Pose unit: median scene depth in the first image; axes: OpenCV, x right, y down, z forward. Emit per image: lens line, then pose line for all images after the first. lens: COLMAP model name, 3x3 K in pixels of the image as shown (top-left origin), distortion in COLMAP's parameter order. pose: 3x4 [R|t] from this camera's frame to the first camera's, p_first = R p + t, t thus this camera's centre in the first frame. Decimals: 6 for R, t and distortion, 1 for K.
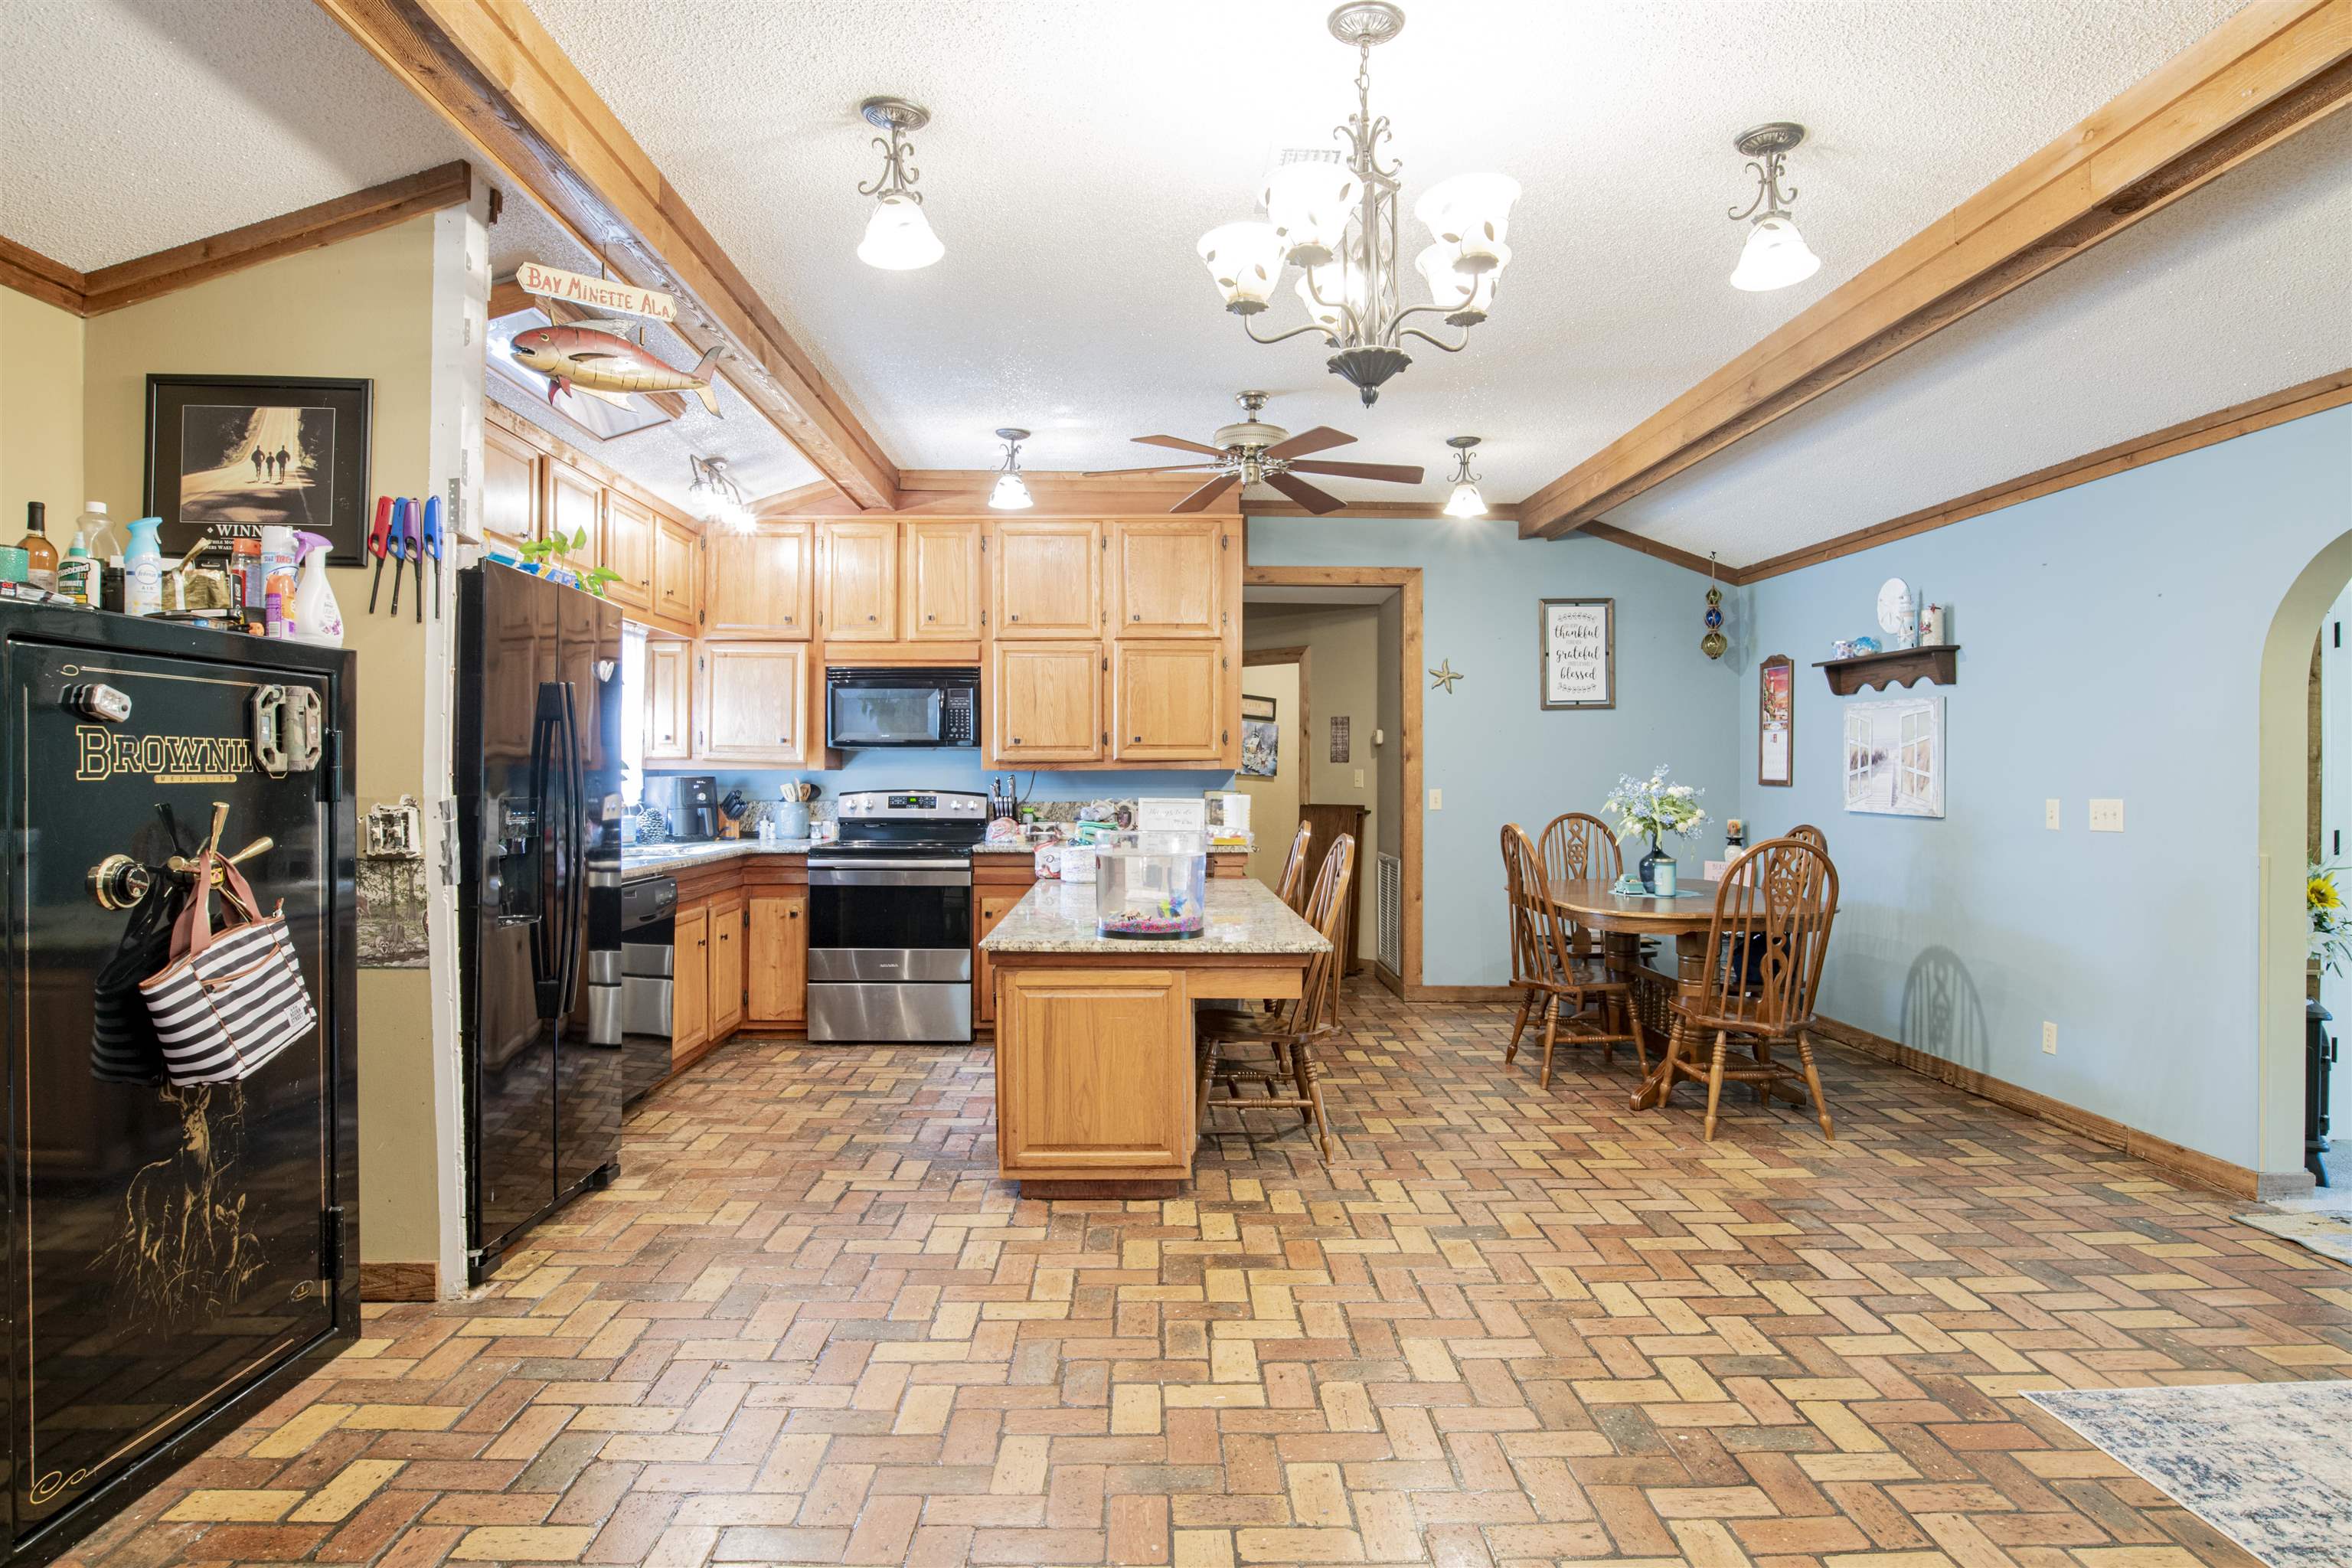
lens RADIAL K [[1317.8, 0, 1187.8], [0, 1317.8, 780.9], [0, 0, 1]] dist [-0.066265, 0.032500]
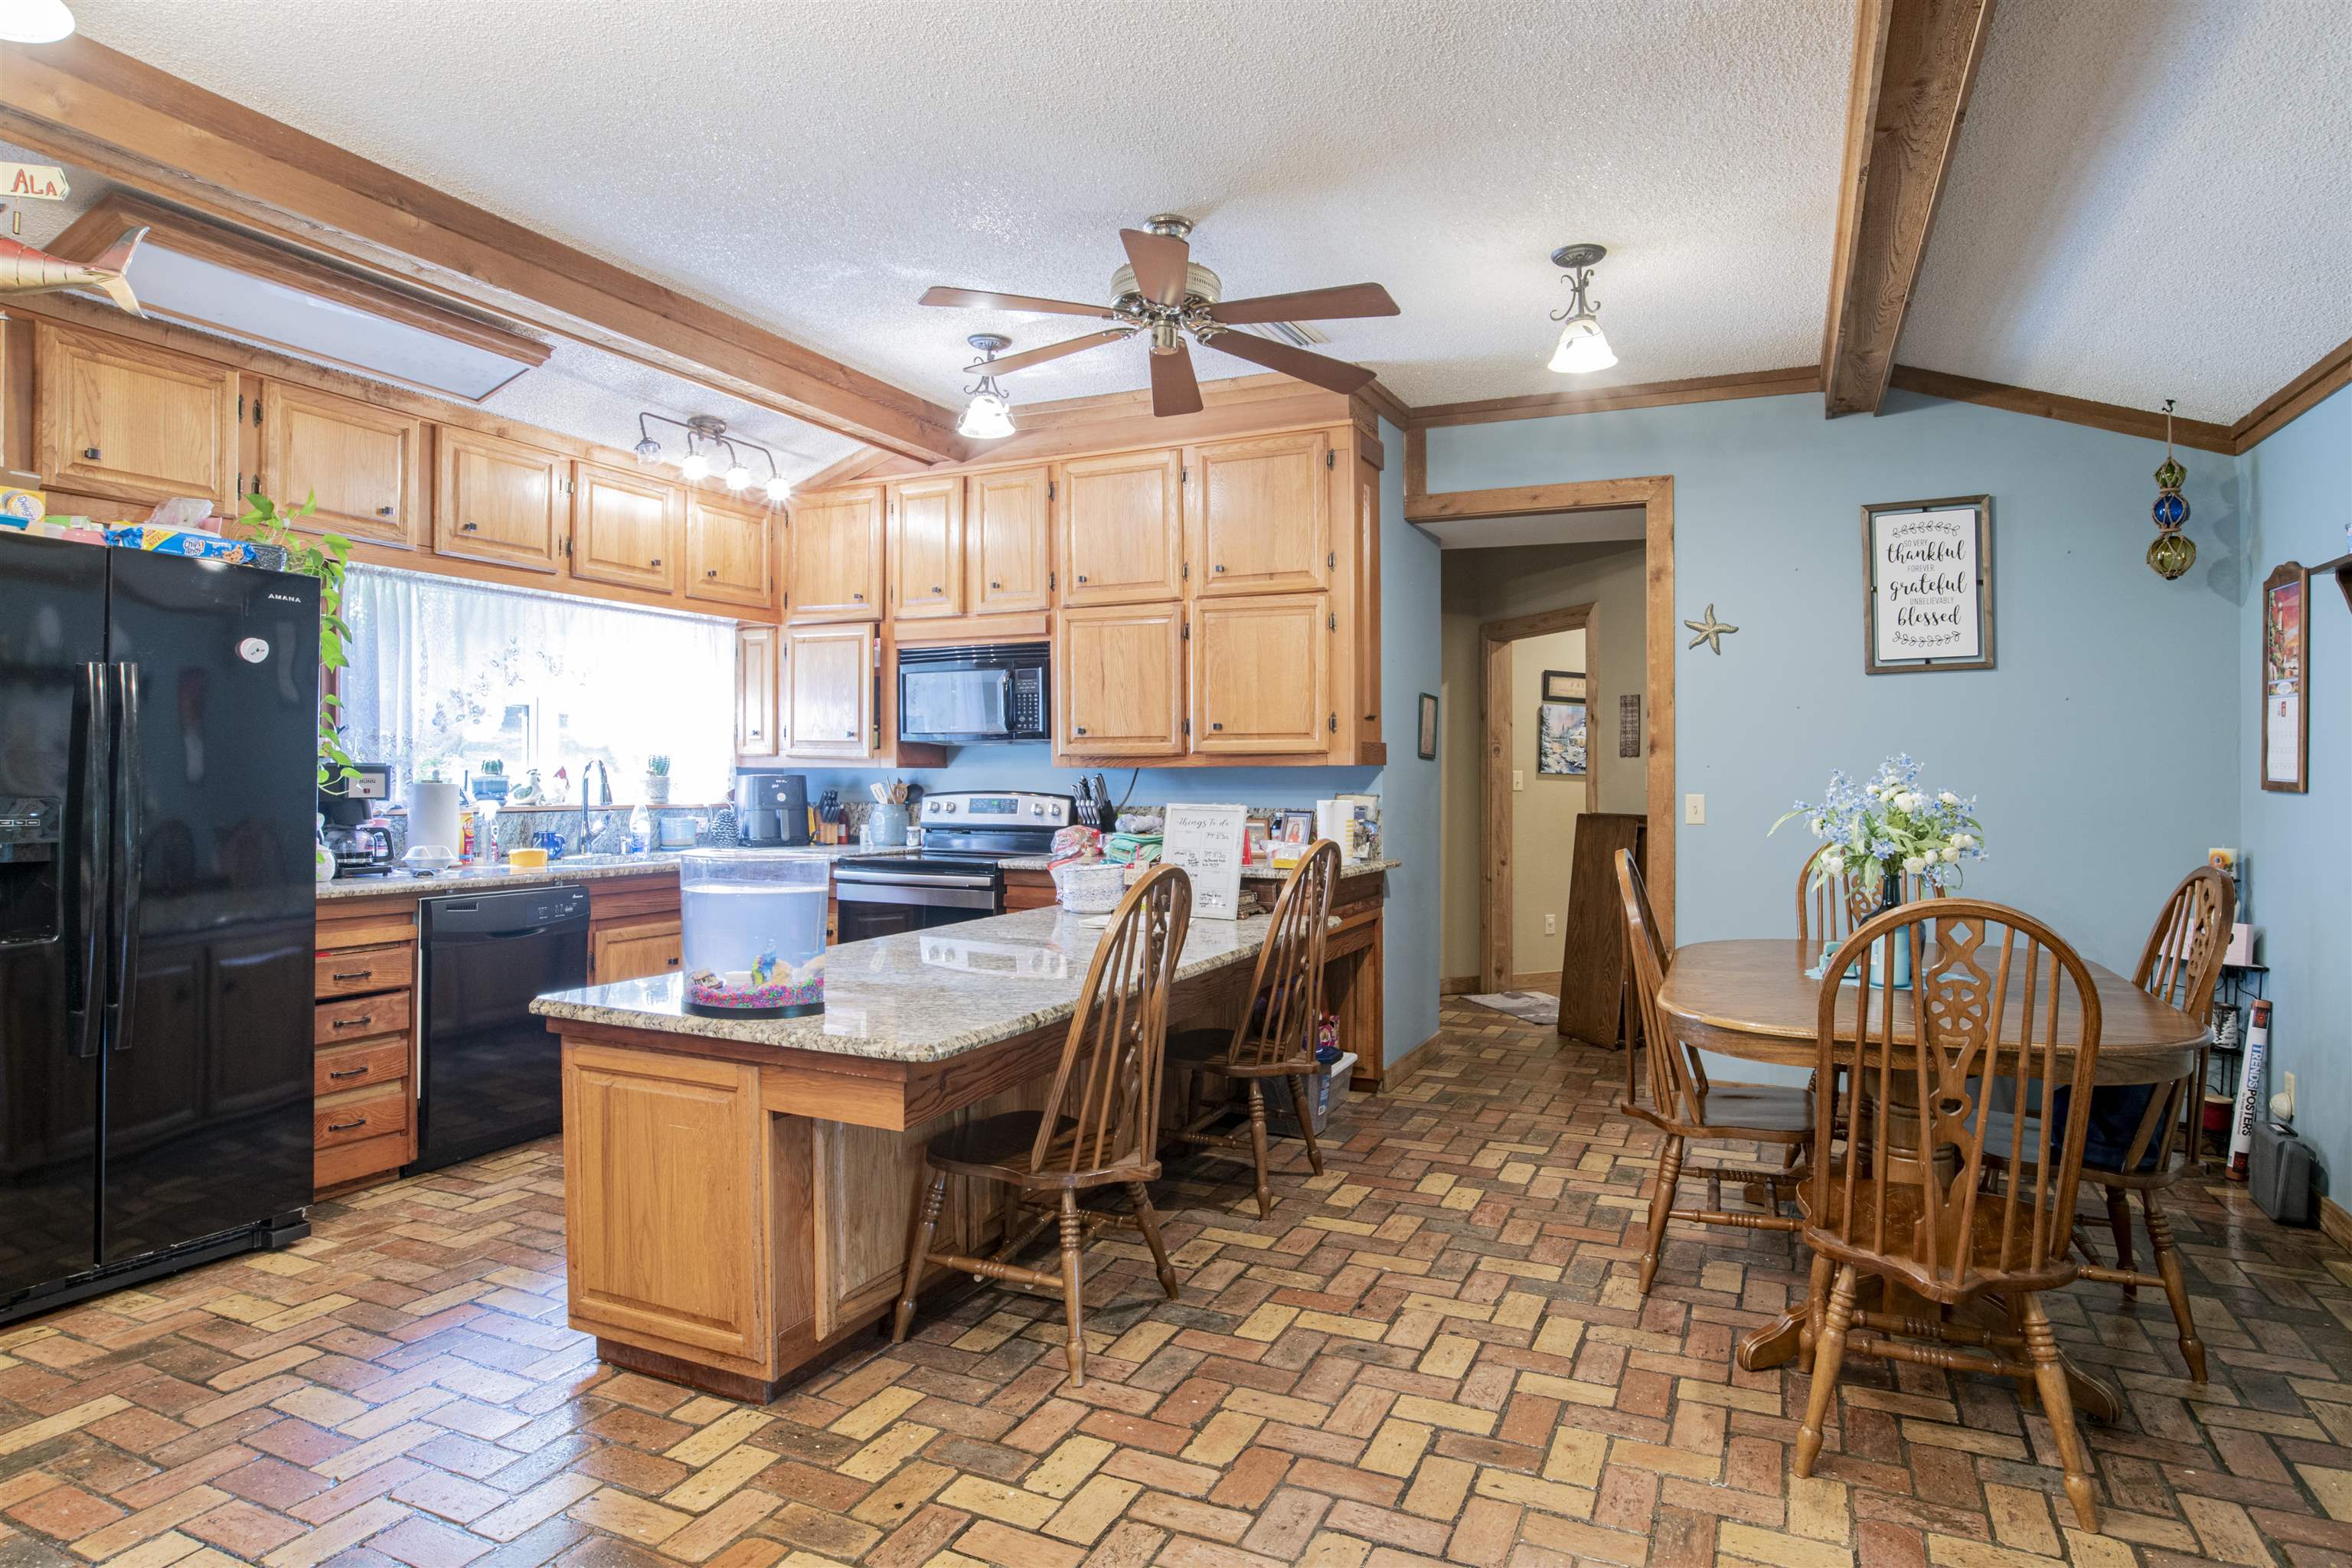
lens RADIAL K [[1317.8, 0, 1187.8], [0, 1317.8, 780.9], [0, 0, 1]] dist [-0.066265, 0.032500]
pose [[0.896984, 0.002243, -0.442057, 0.286441], [-0.002626, 0.999997, -0.000256, 0.000225], [0.442055, 0.001390, 0.896987, 0.304325]]
